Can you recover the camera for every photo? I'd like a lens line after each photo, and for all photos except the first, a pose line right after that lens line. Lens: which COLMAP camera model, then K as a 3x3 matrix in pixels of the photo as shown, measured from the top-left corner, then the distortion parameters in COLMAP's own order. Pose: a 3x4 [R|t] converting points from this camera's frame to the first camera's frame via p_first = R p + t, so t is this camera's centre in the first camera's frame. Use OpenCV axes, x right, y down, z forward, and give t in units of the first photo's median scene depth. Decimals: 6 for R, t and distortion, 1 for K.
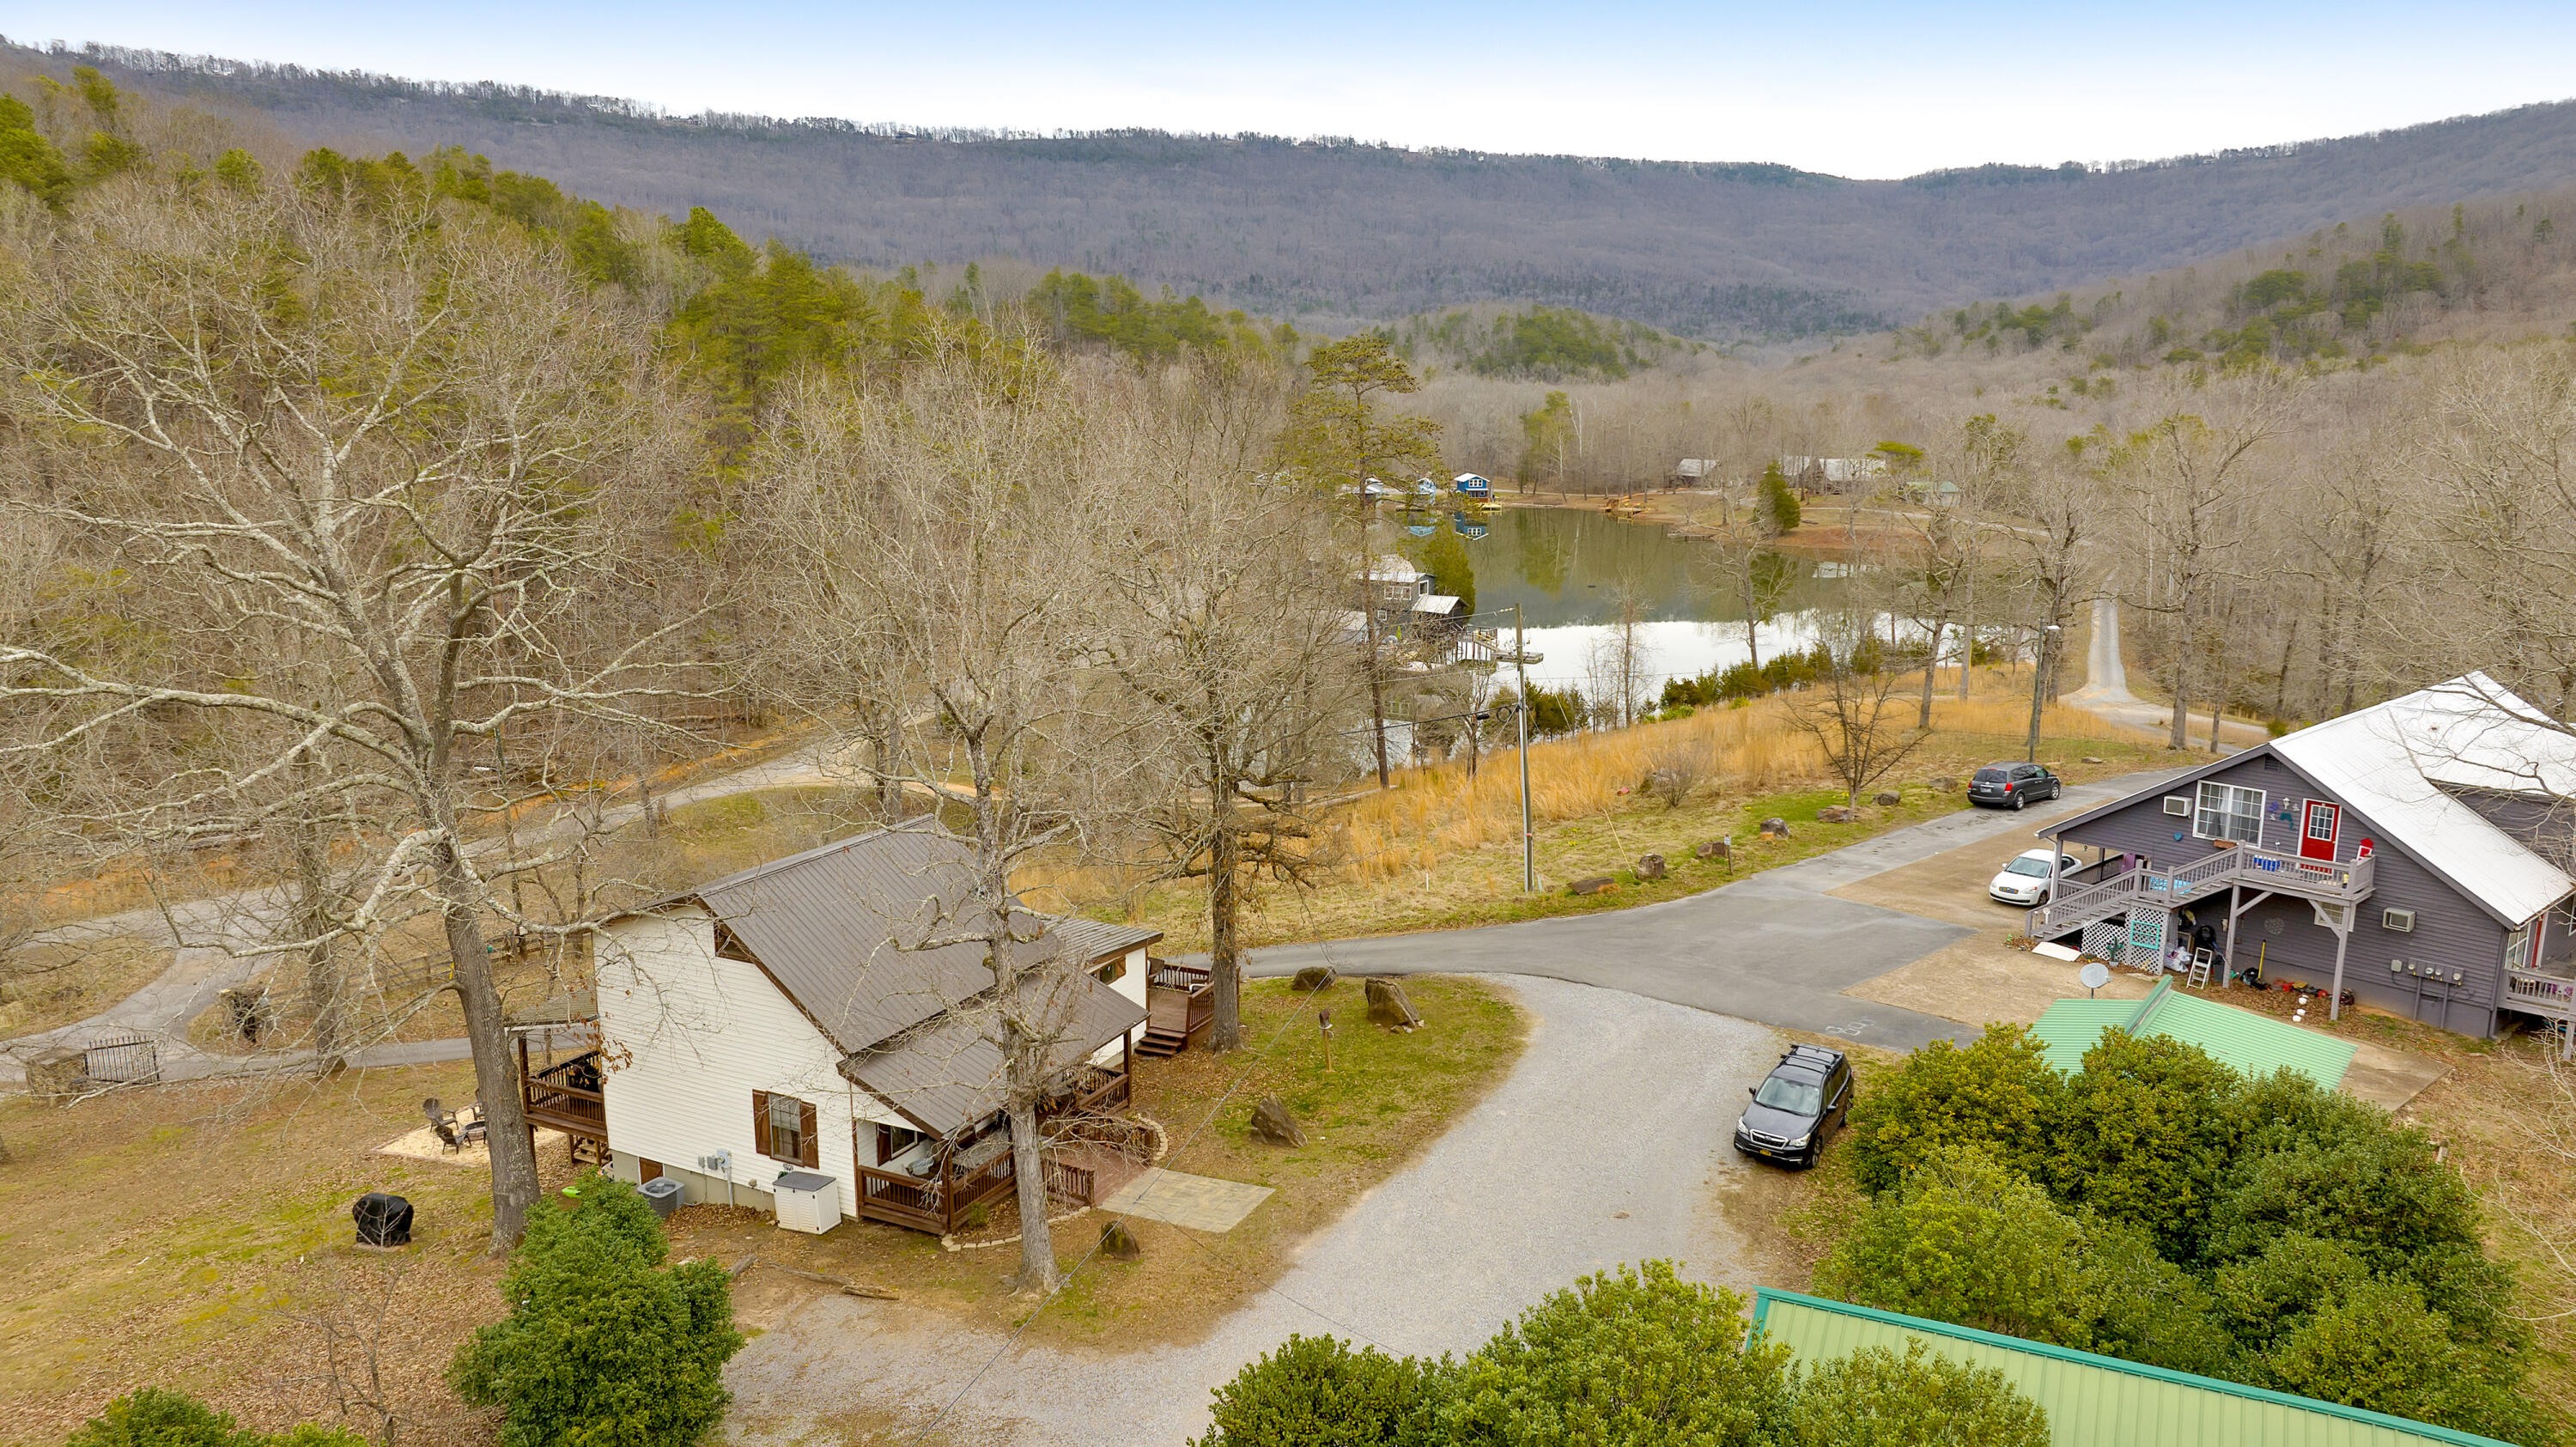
lens RADIAL K [[1838.8, 0, 1323.9], [0, 1838.8, 725.6], [0, 0, 1]] dist [-0.053488, 0.072494]
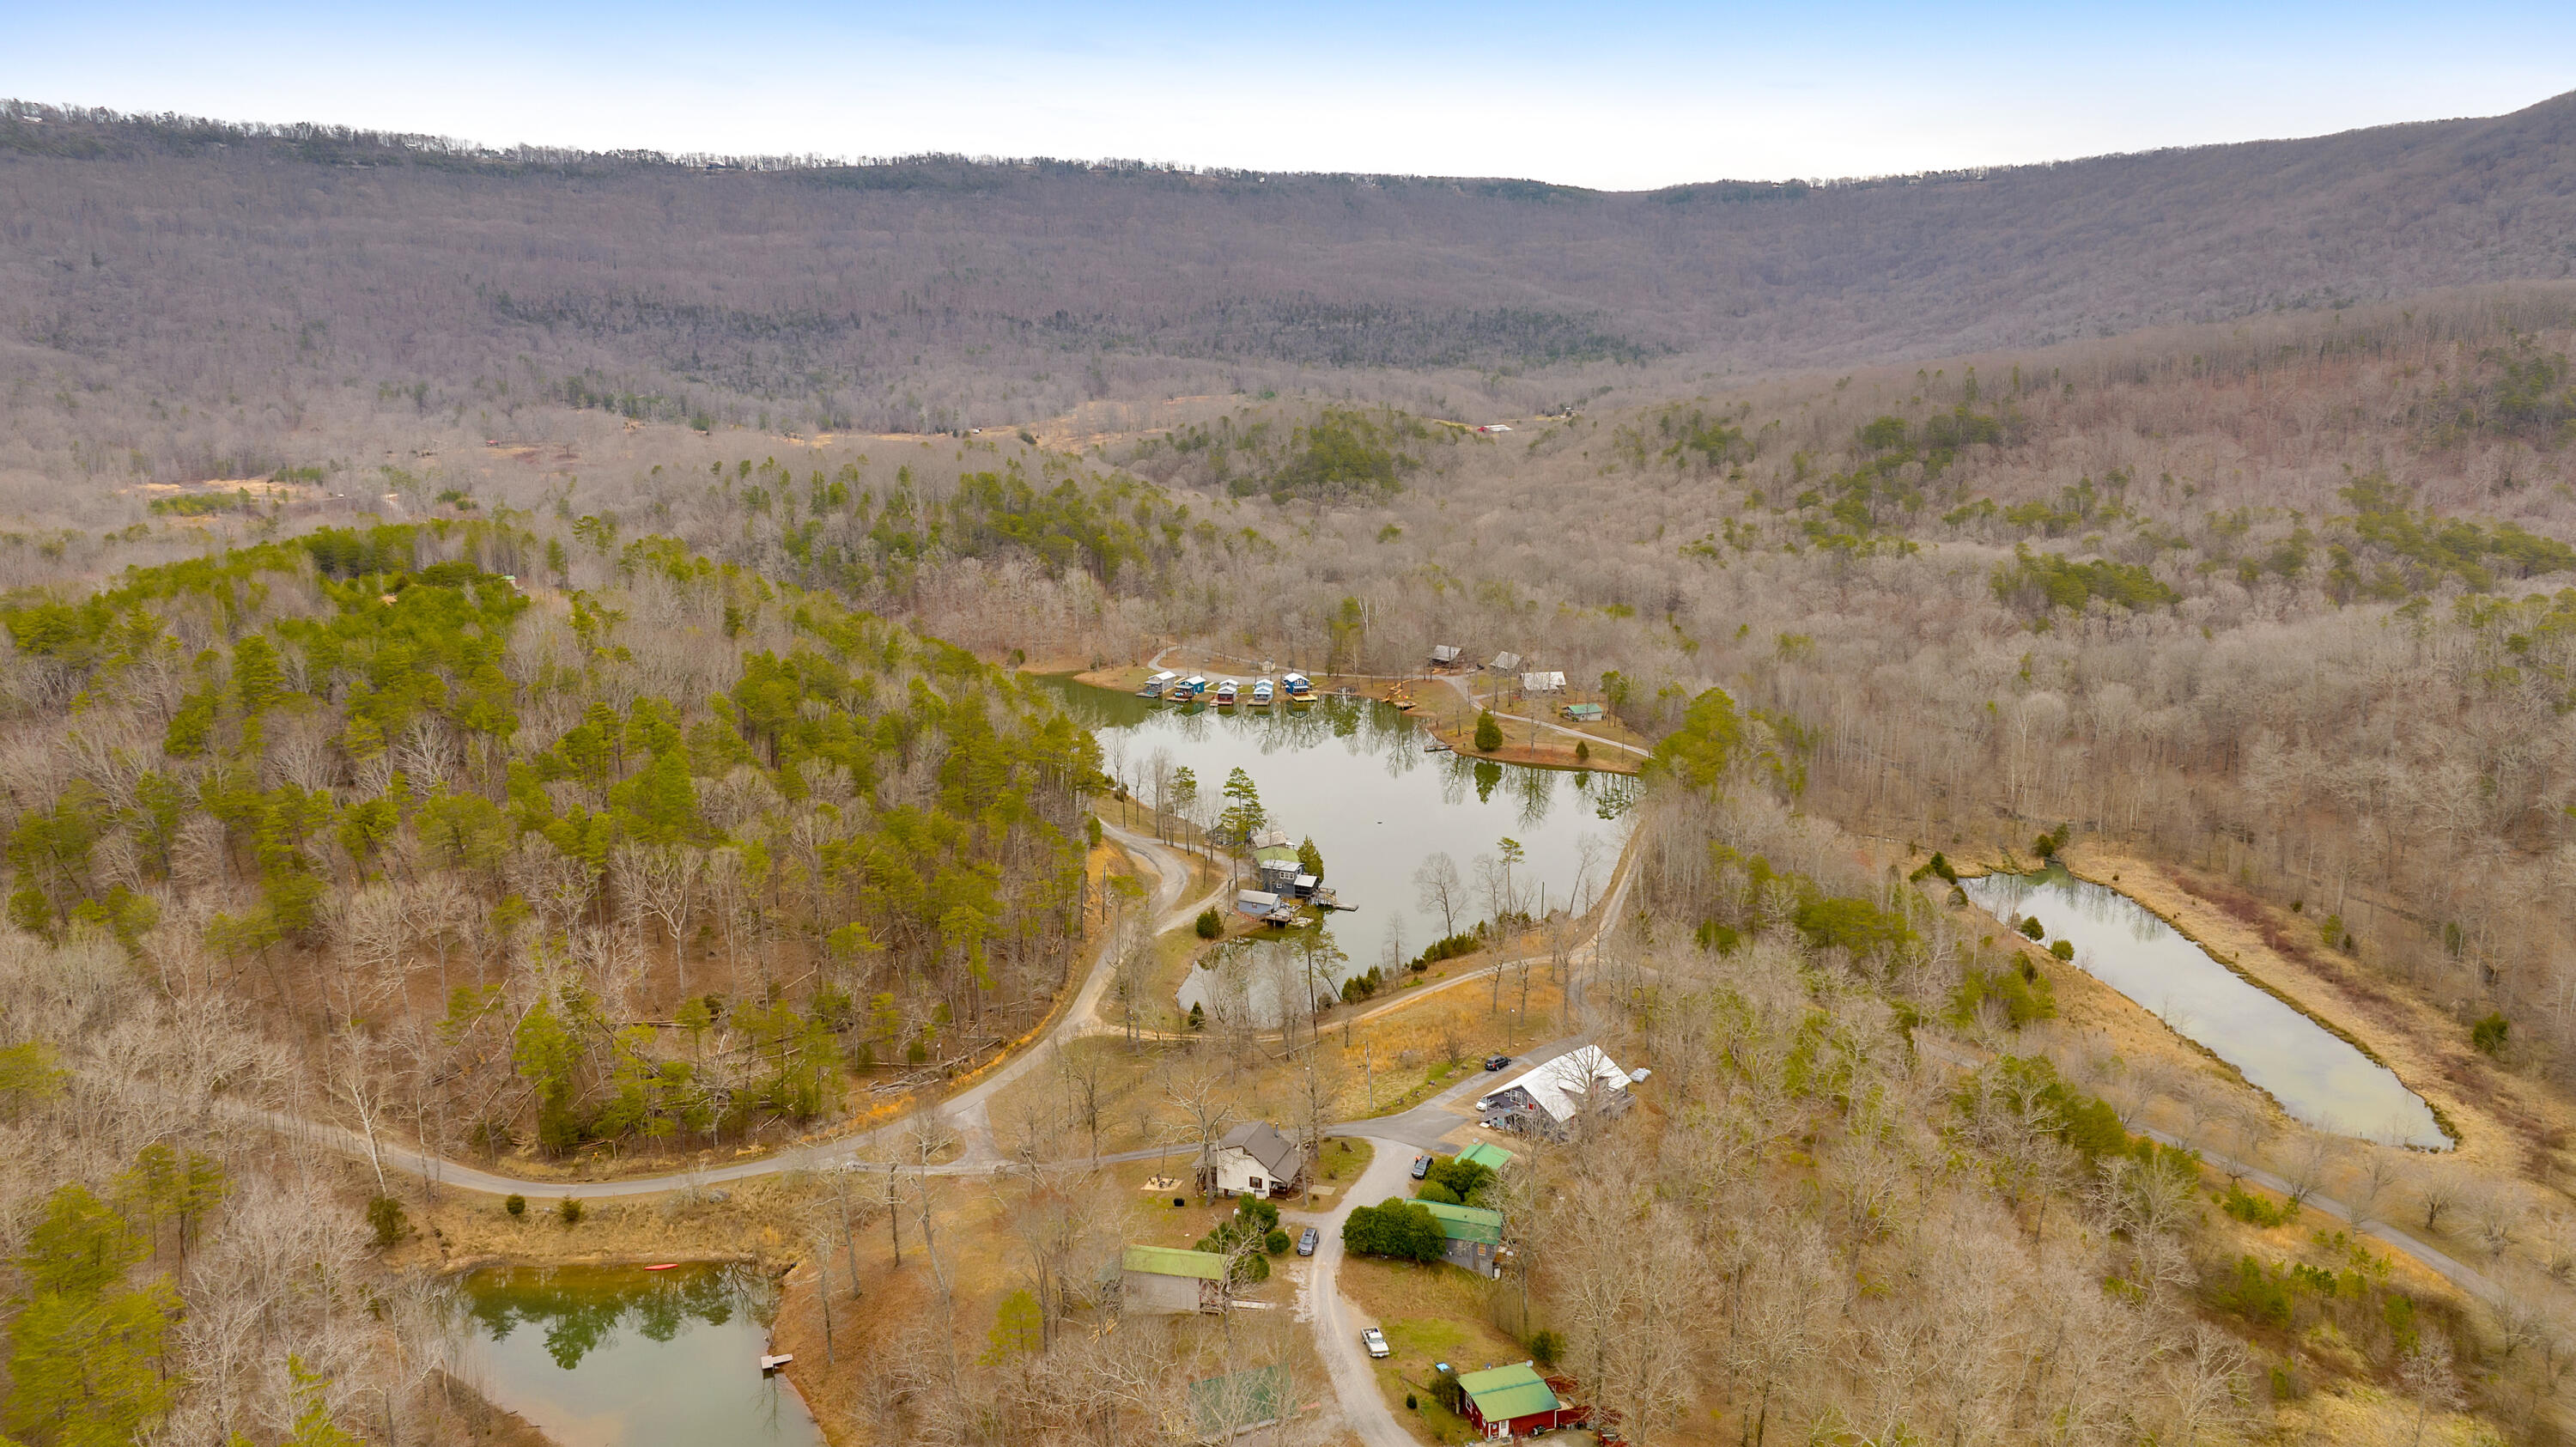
lens RADIAL K [[1838.8, 0, 1323.9], [0, 1838.8, 725.6], [0, 0, 1]] dist [-0.053488, 0.072494]
pose [[0.992872, -0.030240, 0.115283, -0.014399], [0.026721, 0.999132, 0.031946, -0.029324], [-0.116149, -0.028638, 0.992819, -0.099283]]
